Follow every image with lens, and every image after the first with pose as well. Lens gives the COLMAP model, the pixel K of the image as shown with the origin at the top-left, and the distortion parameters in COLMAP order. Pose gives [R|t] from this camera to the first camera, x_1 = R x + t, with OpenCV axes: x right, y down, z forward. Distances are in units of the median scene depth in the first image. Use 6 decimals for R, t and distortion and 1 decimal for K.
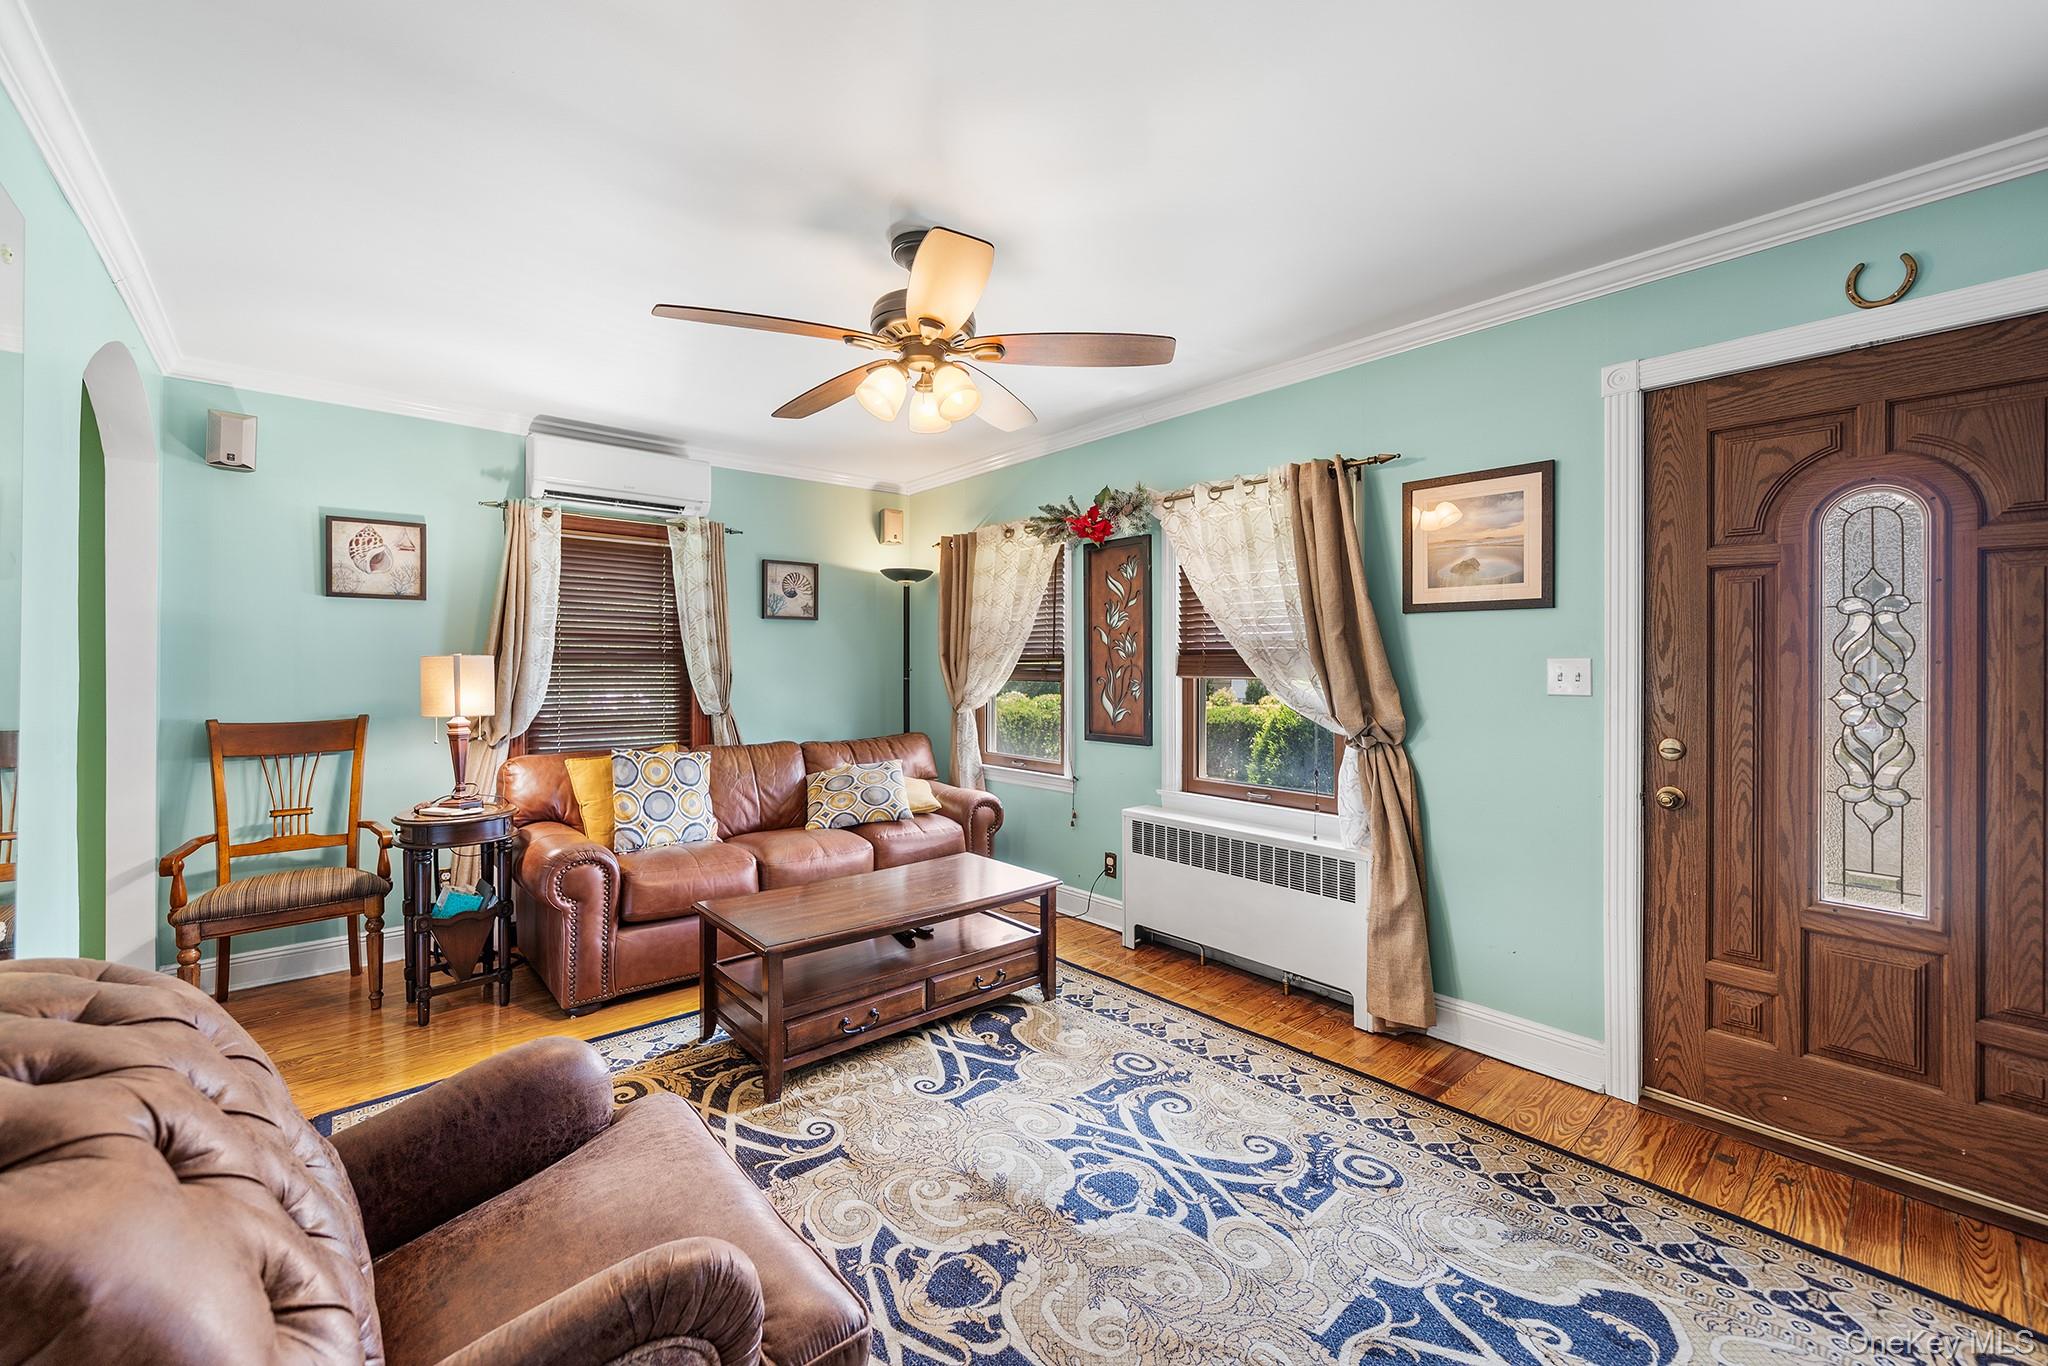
lens RADIAL K [[804.4, 0, 1032.5], [0, 804.4, 665.6], [0, 0, 1]] dist [0.000437, 0.000031]
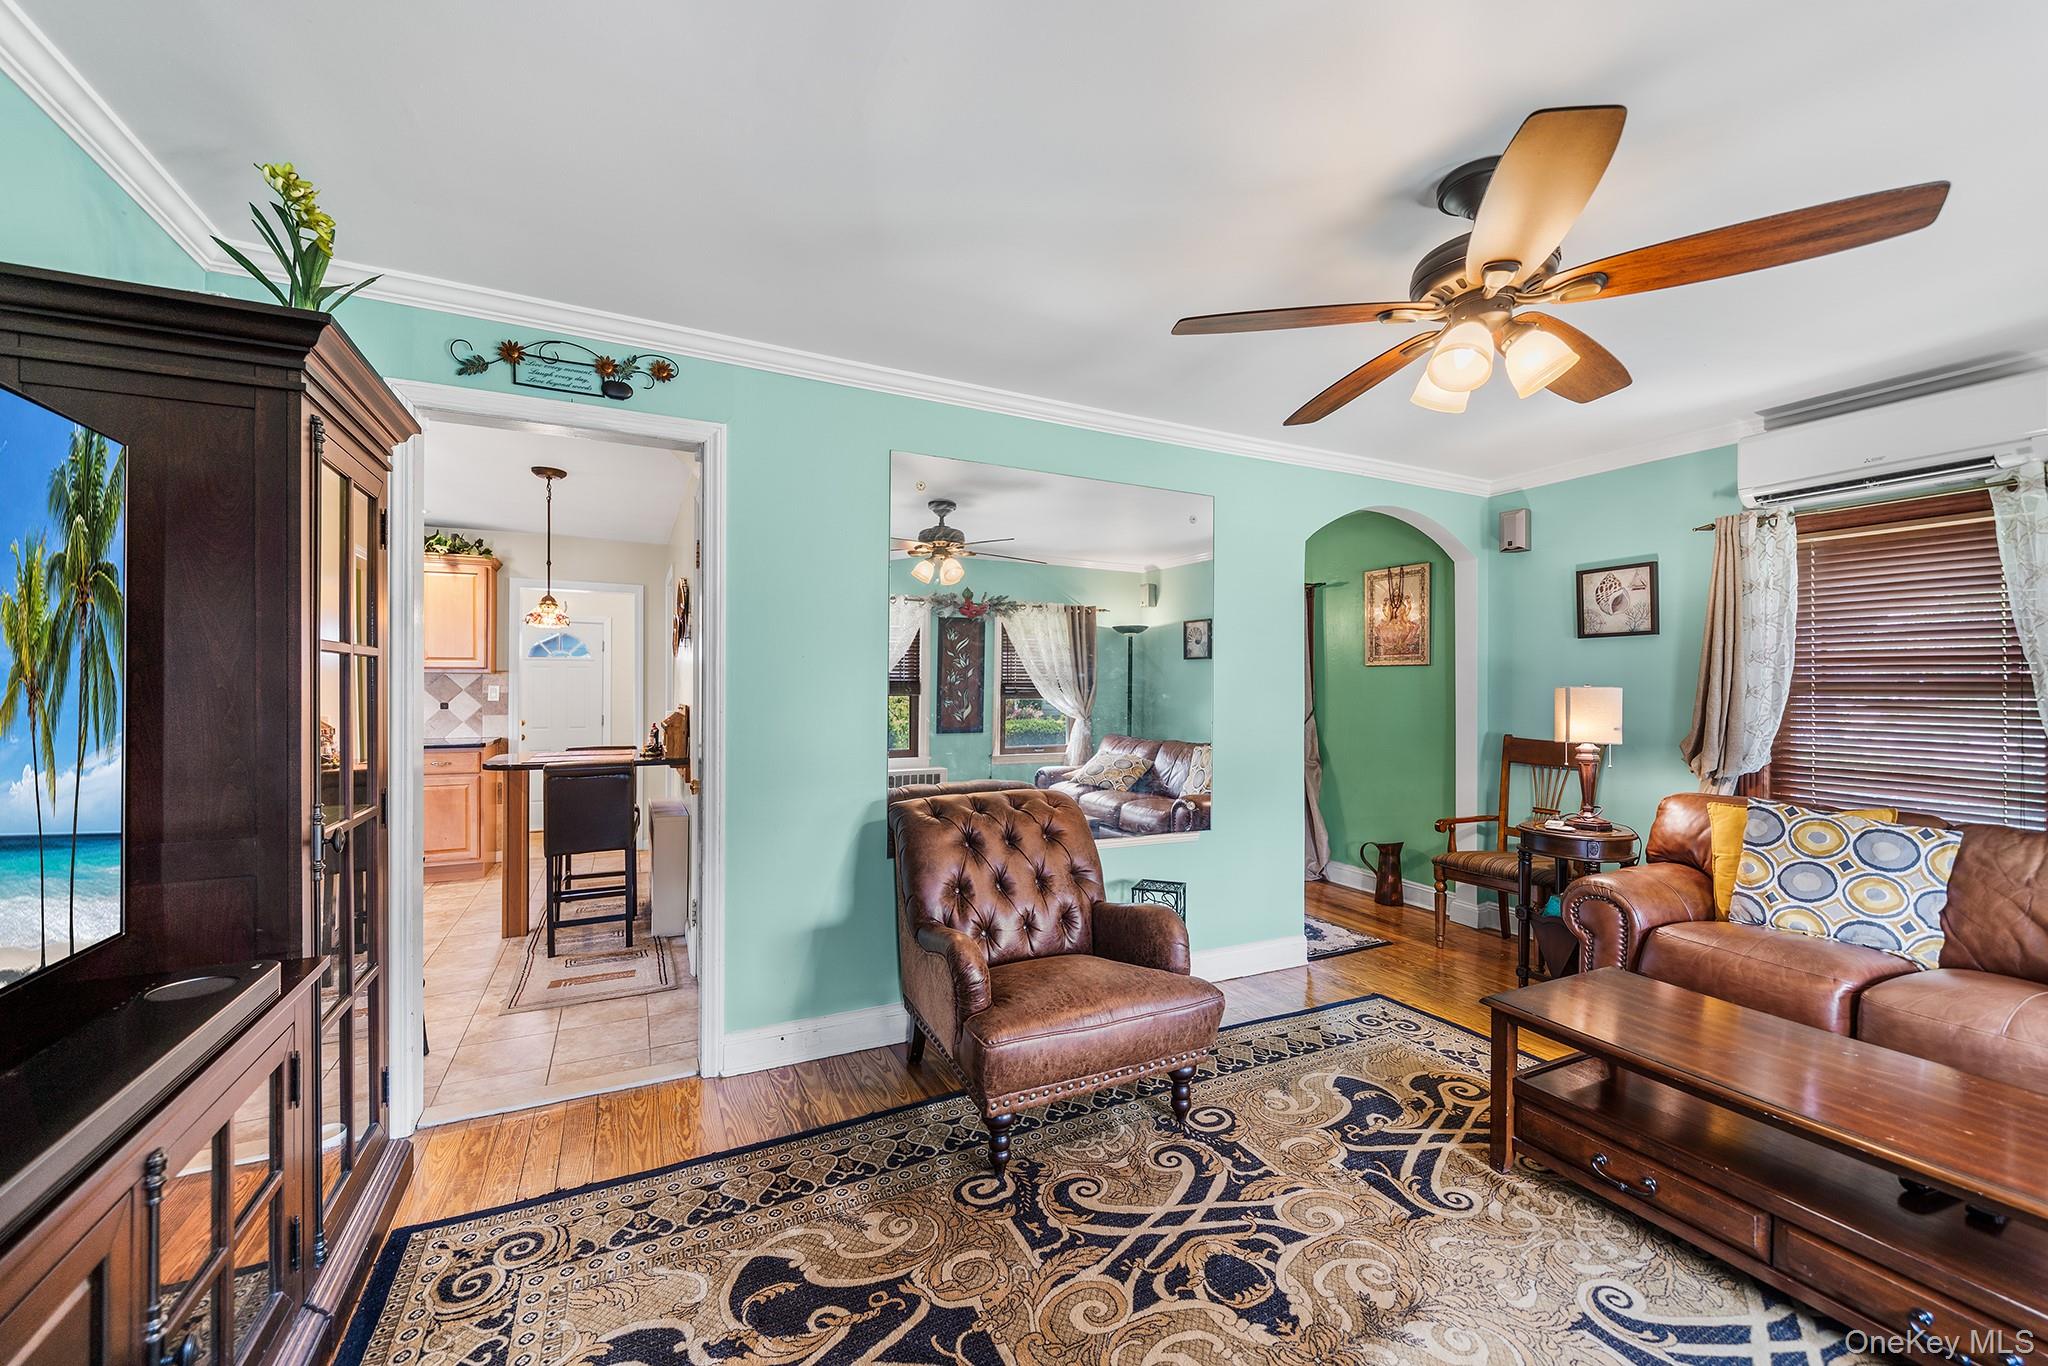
lens RADIAL K [[802.6, 0, 1000.9], [0, 802.6, 696.0], [0, 0, 1]] dist [-0.002565, -0.000007]
pose [[-0.288702, 0.005995, -0.957400, 0.687911], [-0.006239, 0.999947, 0.008143, -0.005559], [0.957399, 0.008324, -0.288650, 0.684487]]
